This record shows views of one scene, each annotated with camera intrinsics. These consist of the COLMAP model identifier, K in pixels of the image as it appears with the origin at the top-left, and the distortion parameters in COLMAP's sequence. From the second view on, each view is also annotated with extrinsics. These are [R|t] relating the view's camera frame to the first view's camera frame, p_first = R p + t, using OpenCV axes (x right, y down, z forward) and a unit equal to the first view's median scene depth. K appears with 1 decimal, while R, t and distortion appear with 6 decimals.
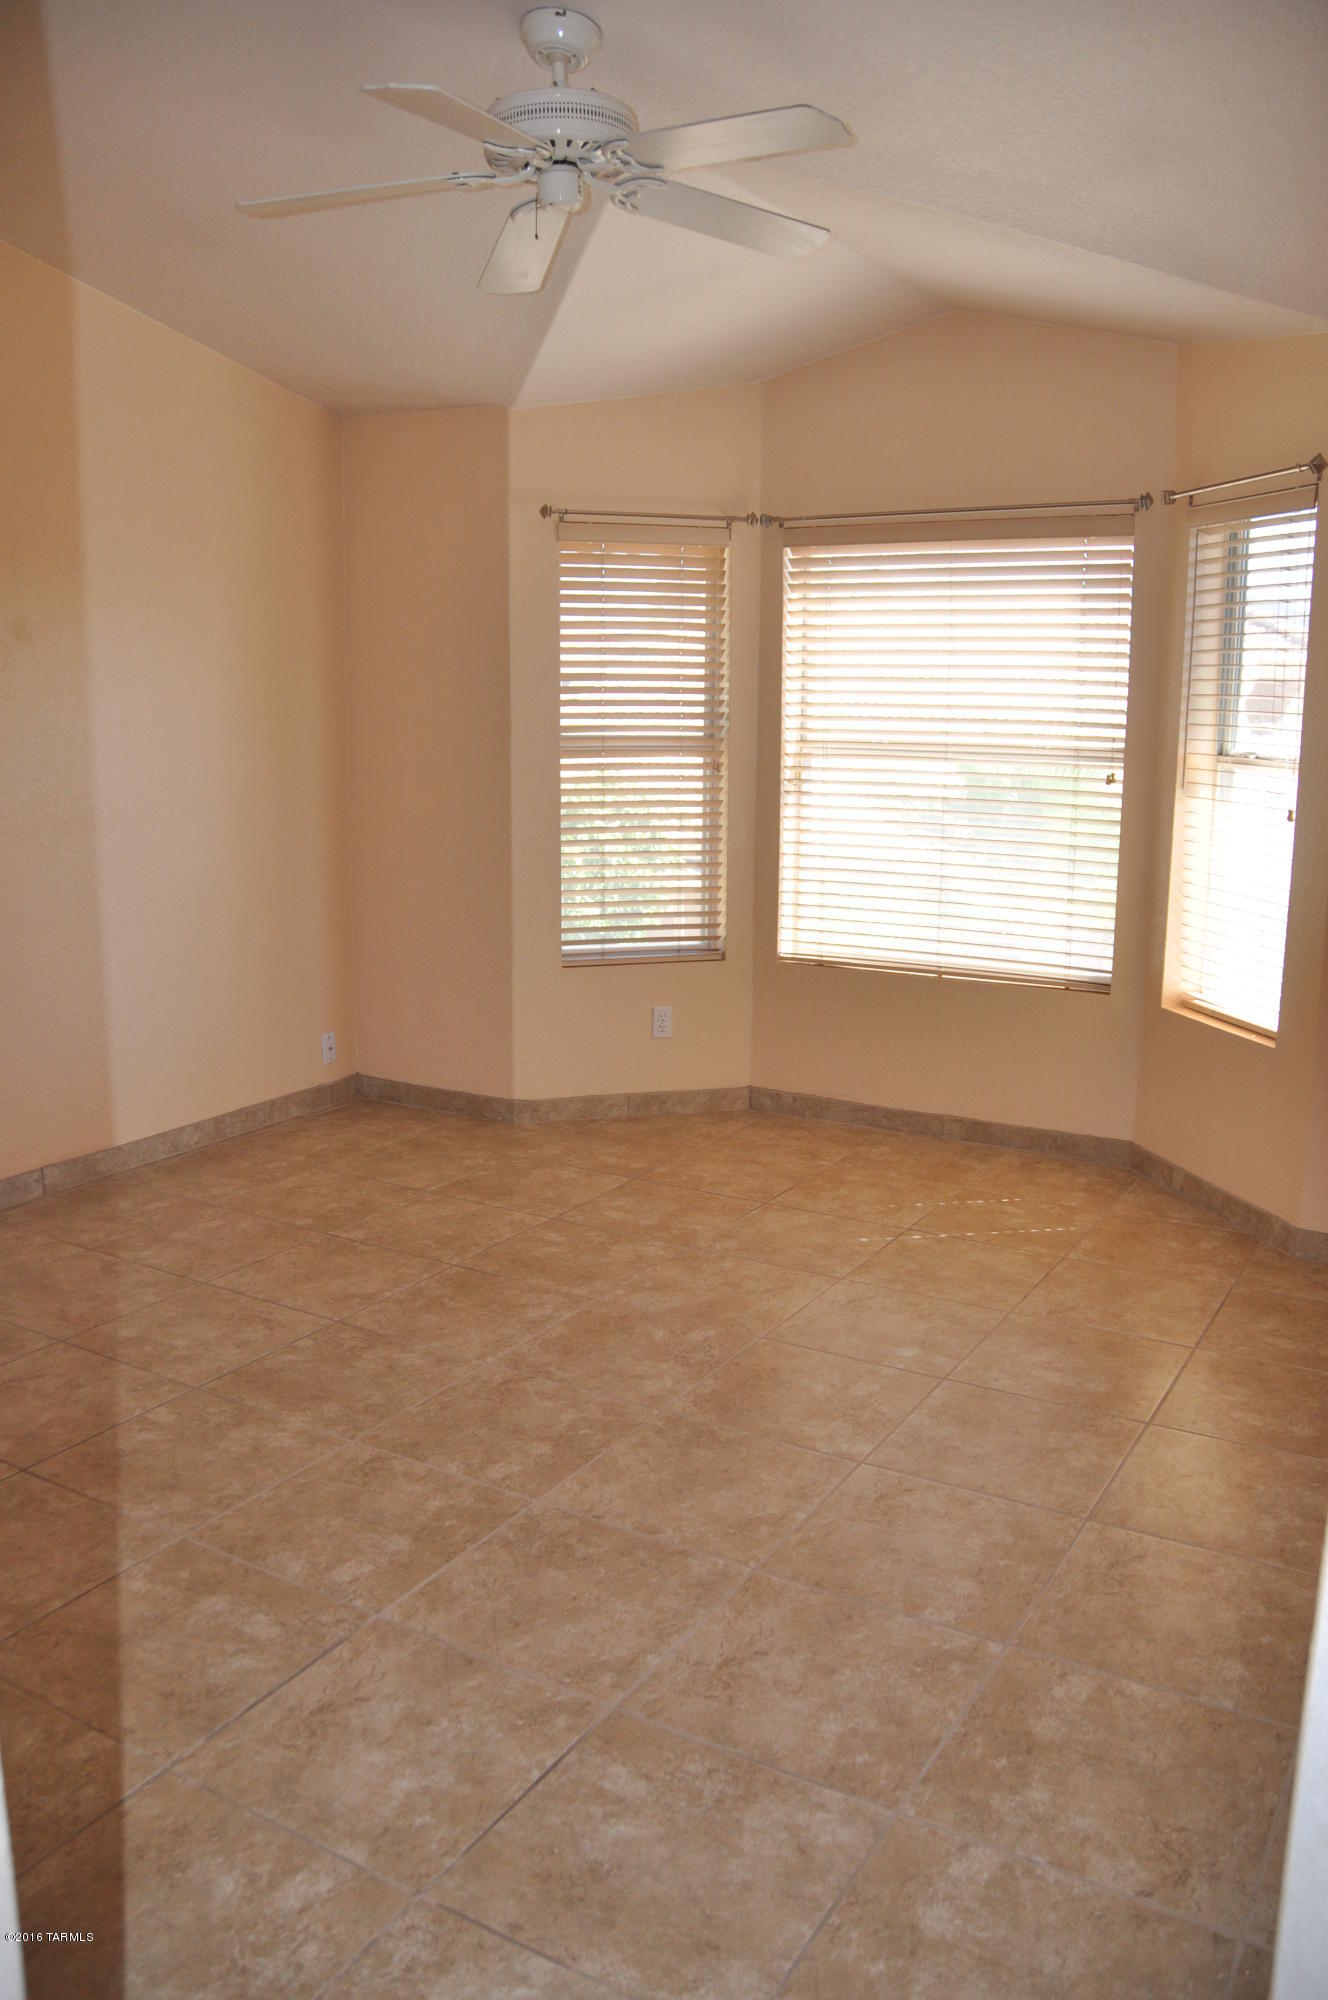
lens RADIAL K [[1576.0, 0, 659.9], [0, 1576.0, 1001.0], [0, 0, 1]] dist [-0.159936, 0.120427]
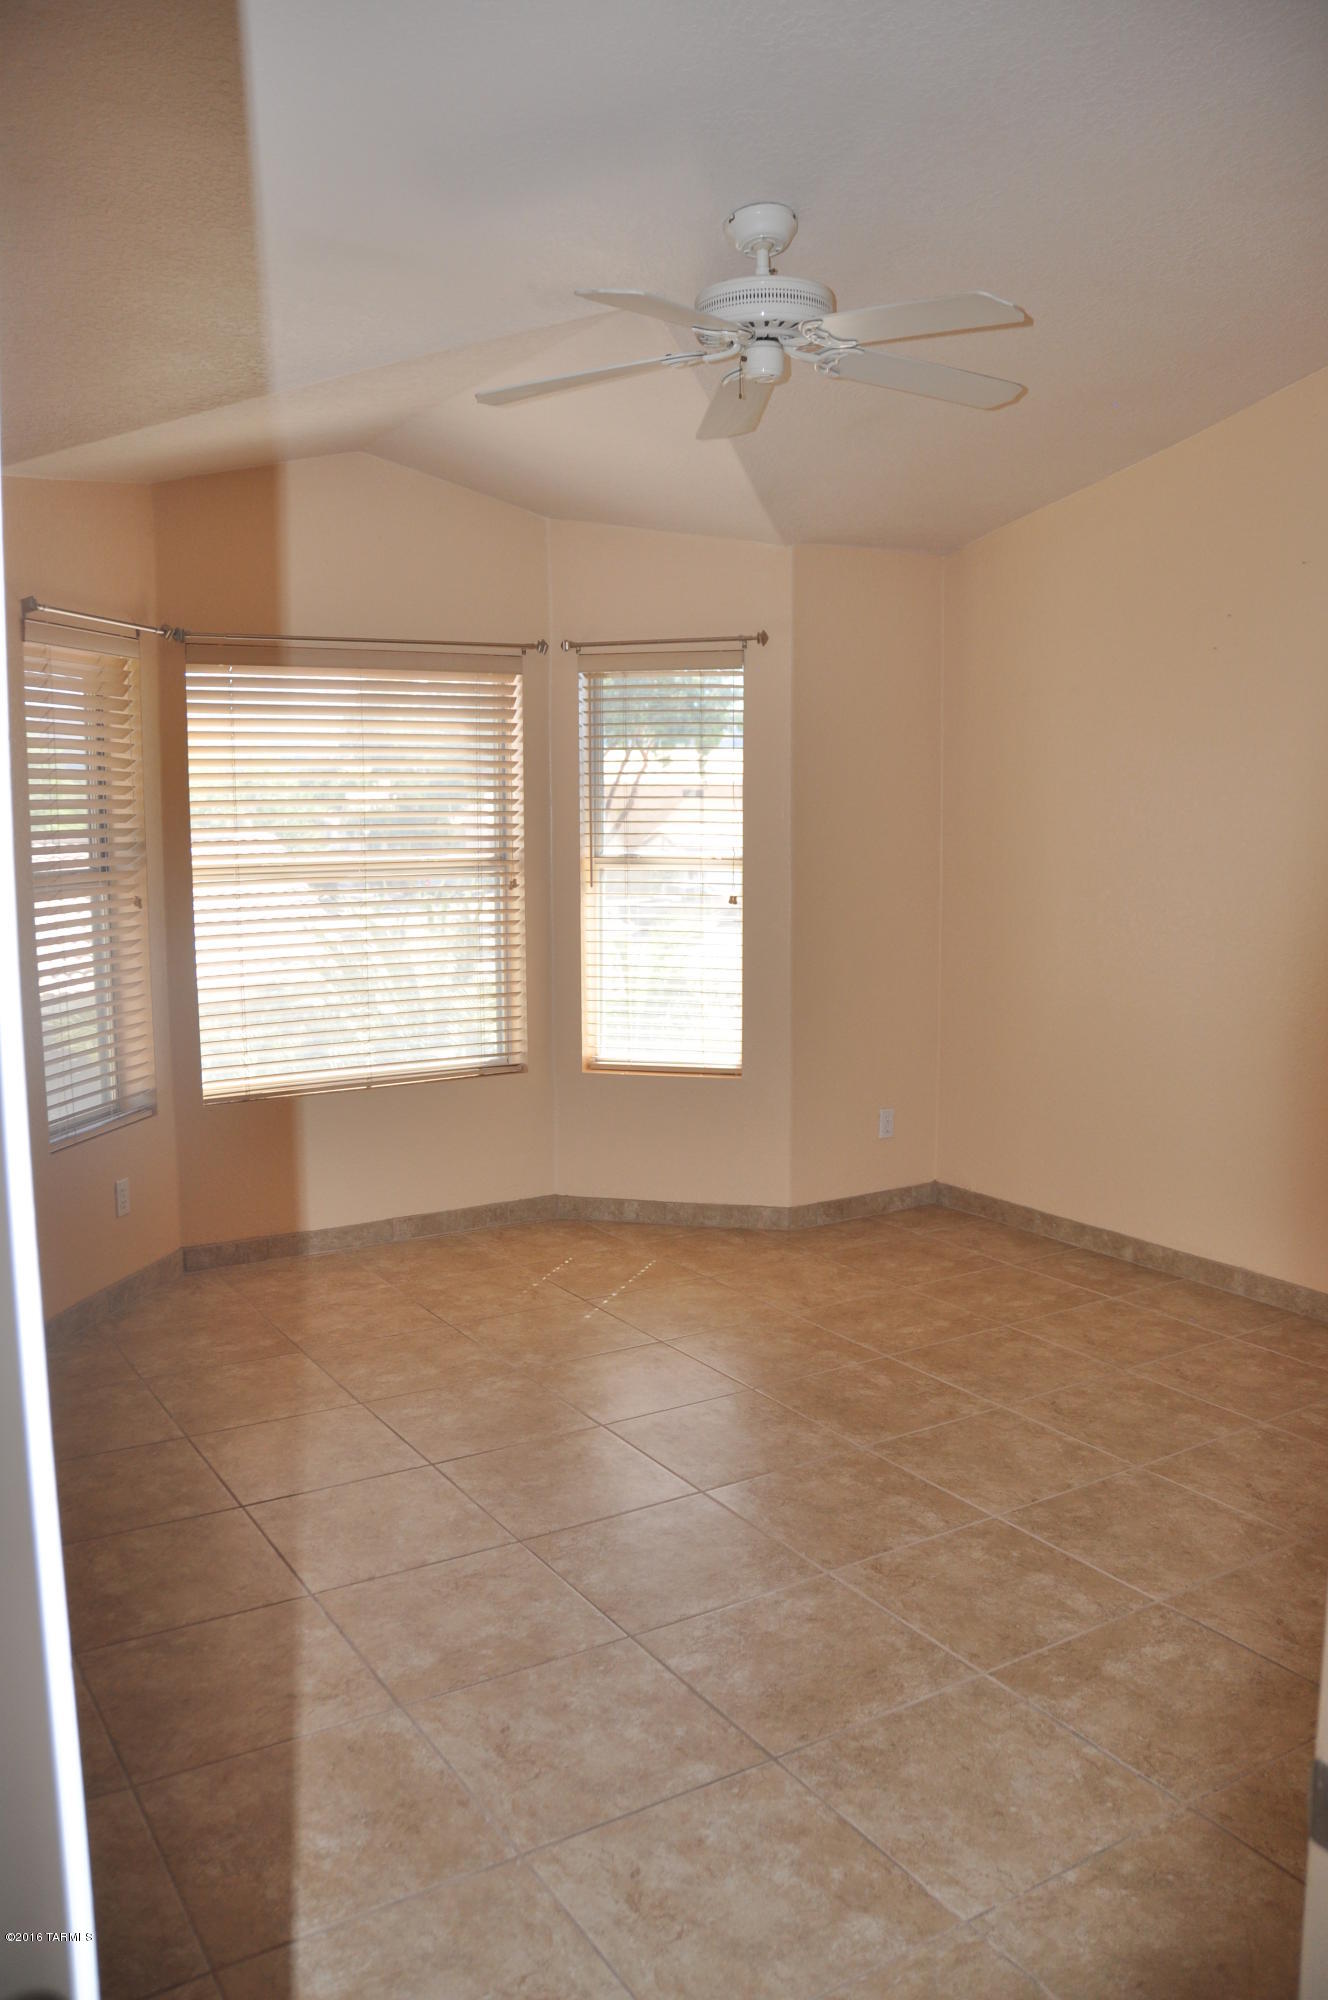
lens RADIAL K [[1576.0, 0, 659.4], [0, 1576.0, 1003.9], [0, 0, 1]] dist [-0.159936, 0.120427]
pose [[0.466136, -0.122398, 0.876205, -0.733141], [0.177851, 0.983130, 0.042719, -0.093199], [-0.866652, 0.135921, 0.480041, 0.388849]]
